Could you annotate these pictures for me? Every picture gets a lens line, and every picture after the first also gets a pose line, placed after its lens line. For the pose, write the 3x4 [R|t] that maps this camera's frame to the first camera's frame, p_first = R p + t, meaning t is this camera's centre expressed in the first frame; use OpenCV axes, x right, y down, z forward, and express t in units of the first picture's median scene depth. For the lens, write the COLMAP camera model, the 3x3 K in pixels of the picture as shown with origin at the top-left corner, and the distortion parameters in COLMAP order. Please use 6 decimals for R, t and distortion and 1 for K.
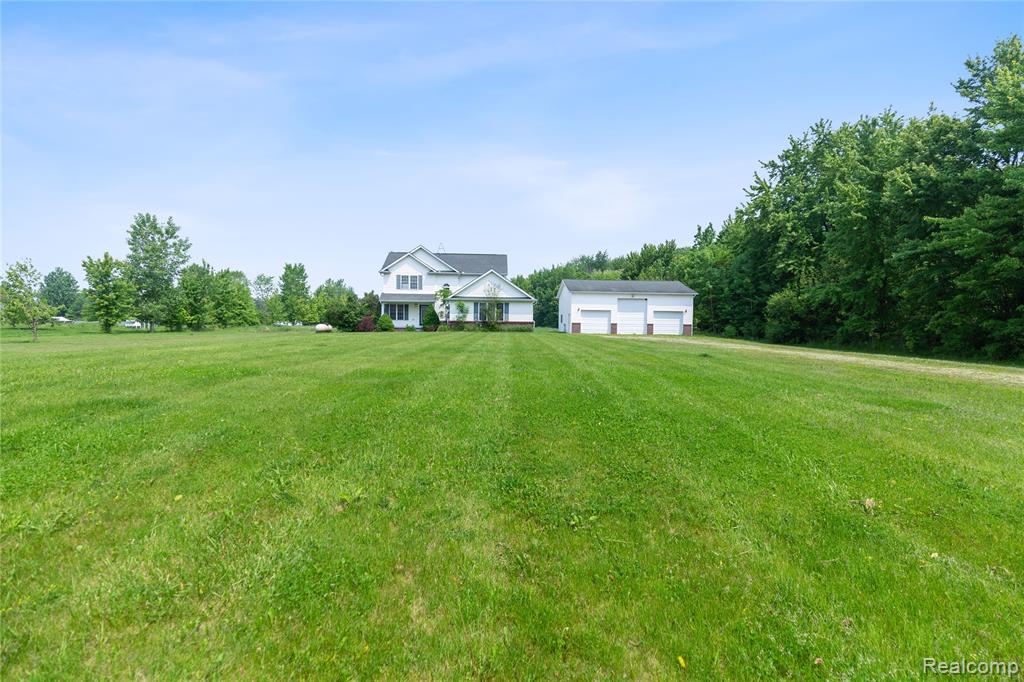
lens RADIAL K [[477.2, 0, 531.0], [0, 477.2, 340.6], [0, 0, 1]] dist [0.009372, 0.000098]
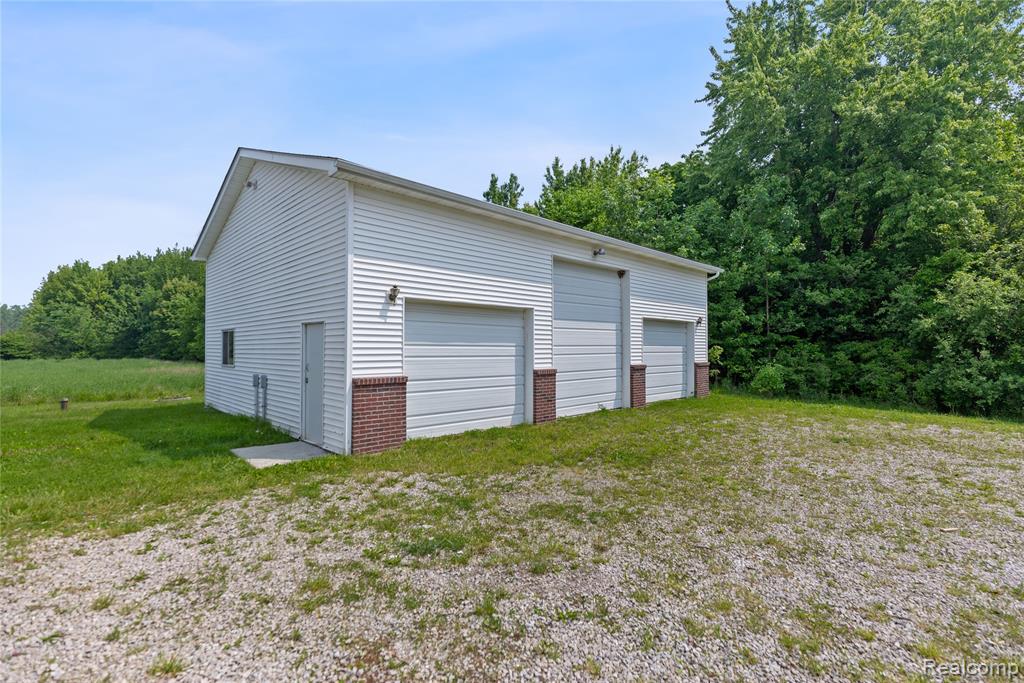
lens RADIAL K [[477.2, 0, 531.0], [0, 477.2, 341.1], [0, 0, 1]] dist [0.009372, 0.000098]
pose [[0.758381, -0.002258, 0.651808, 0.028847], [0.028799, 0.999134, -0.030047, -0.042388], [-0.651175, 0.041559, 0.757789, 0.829947]]
